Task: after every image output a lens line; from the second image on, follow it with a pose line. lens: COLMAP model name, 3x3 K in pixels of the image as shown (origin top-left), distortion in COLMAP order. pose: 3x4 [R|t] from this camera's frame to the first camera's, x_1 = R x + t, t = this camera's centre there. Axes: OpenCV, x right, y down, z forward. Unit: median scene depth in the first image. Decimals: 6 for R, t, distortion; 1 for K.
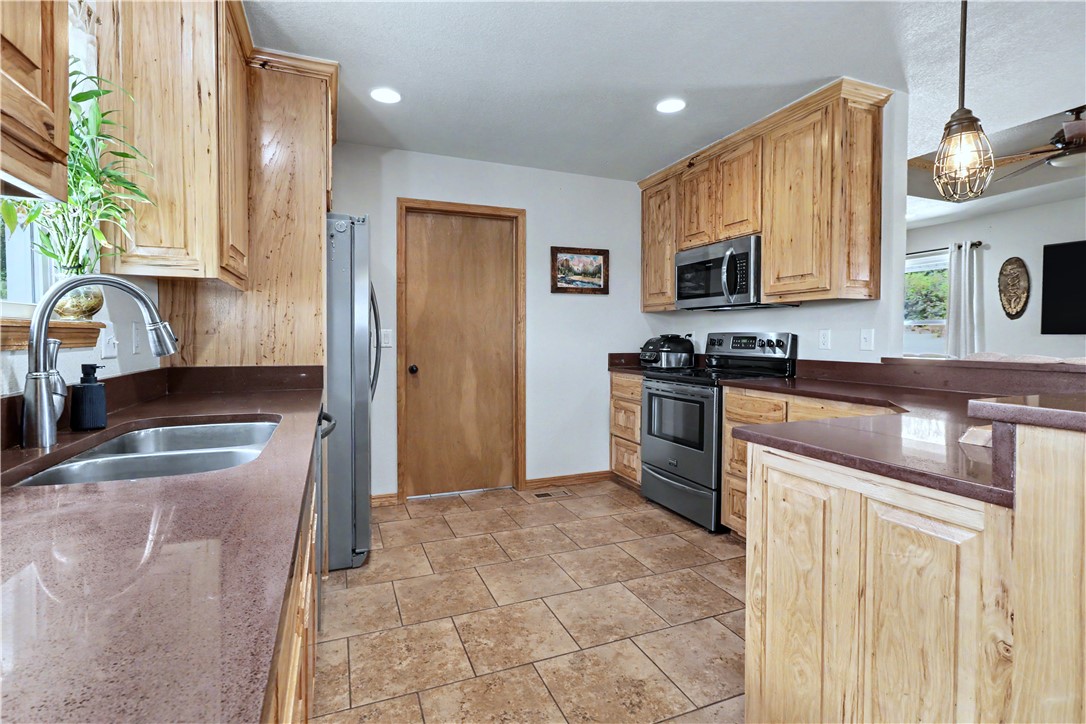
lens RADIAL K [[506.6, 0, 539.8], [0, 506.6, 347.7], [0, 0, 1]] dist [-0.007342, -0.000259]
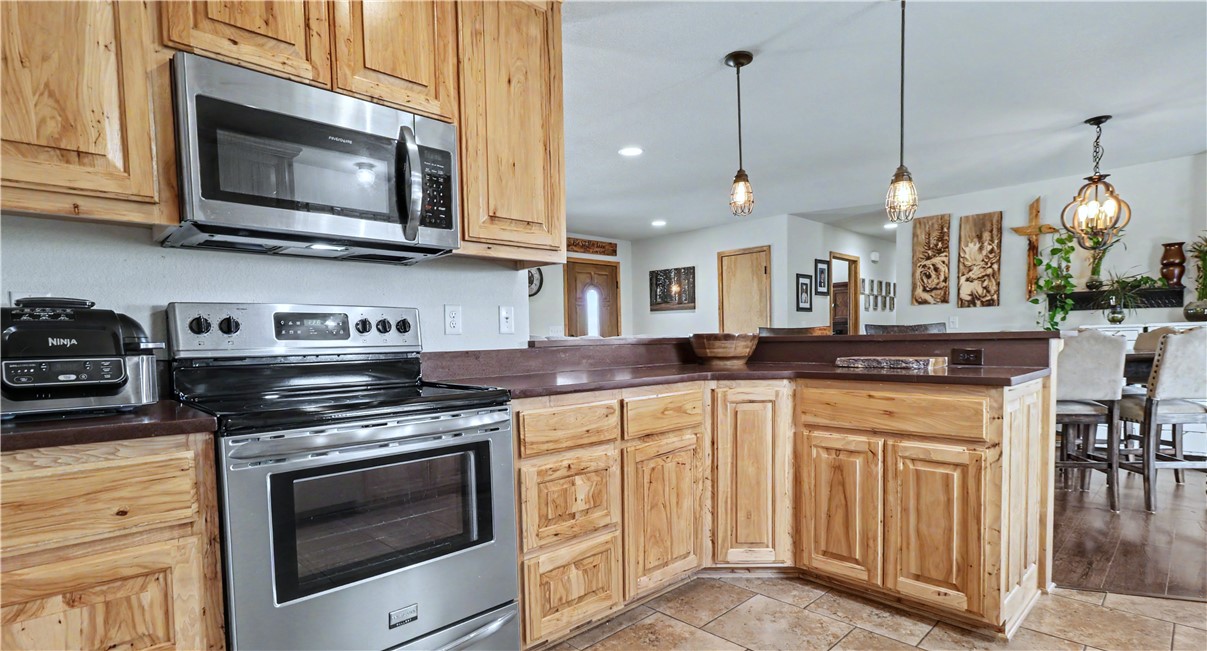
lens RADIAL K [[585.9, 0, 596.2], [0, 585.9, 369.7], [0, 0, 1]] dist [-0.025934, 0.016938]
pose [[-0.371449, -0.047627, 0.927231, -0.178211], [0.038336, 0.997045, 0.066571, 0.003041], [-0.927662, 0.060274, -0.368525, 0.875380]]
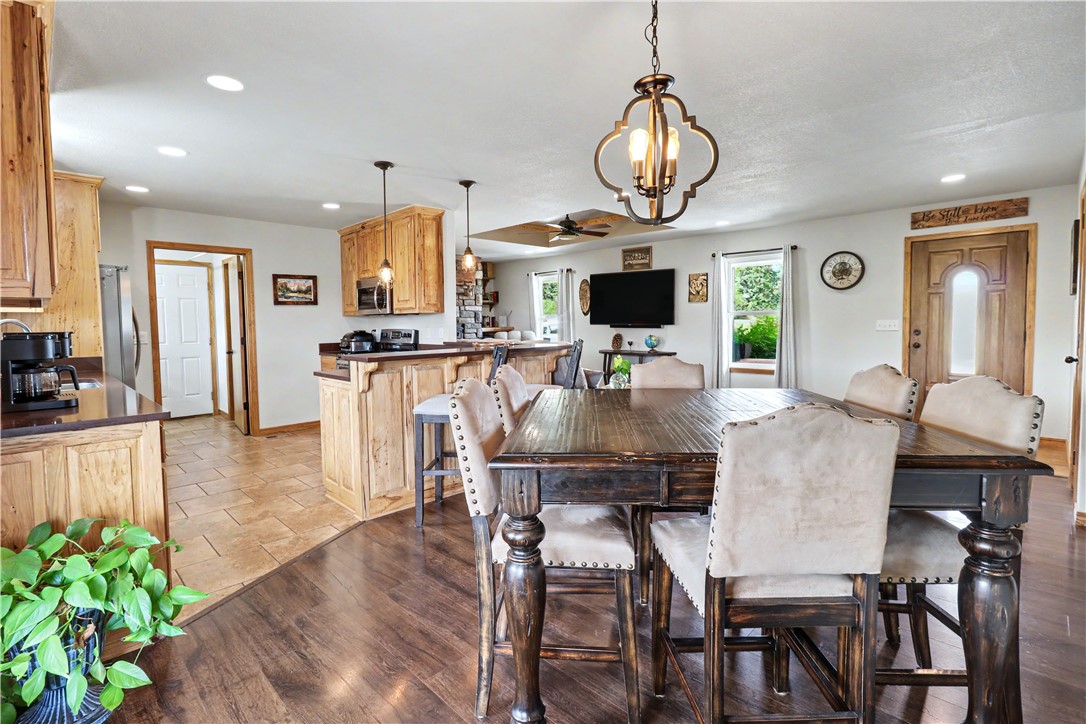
lens RADIAL K [[506.6, 0, 539.8], [0, 506.6, 347.7], [0, 0, 1]] dist [-0.007342, -0.000259]
pose [[0.922645, -0.037601, 0.383813, 0.171683], [0.027287, 0.999106, 0.032283, -0.008227], [-0.384684, -0.019313, 0.922846, -0.699798]]
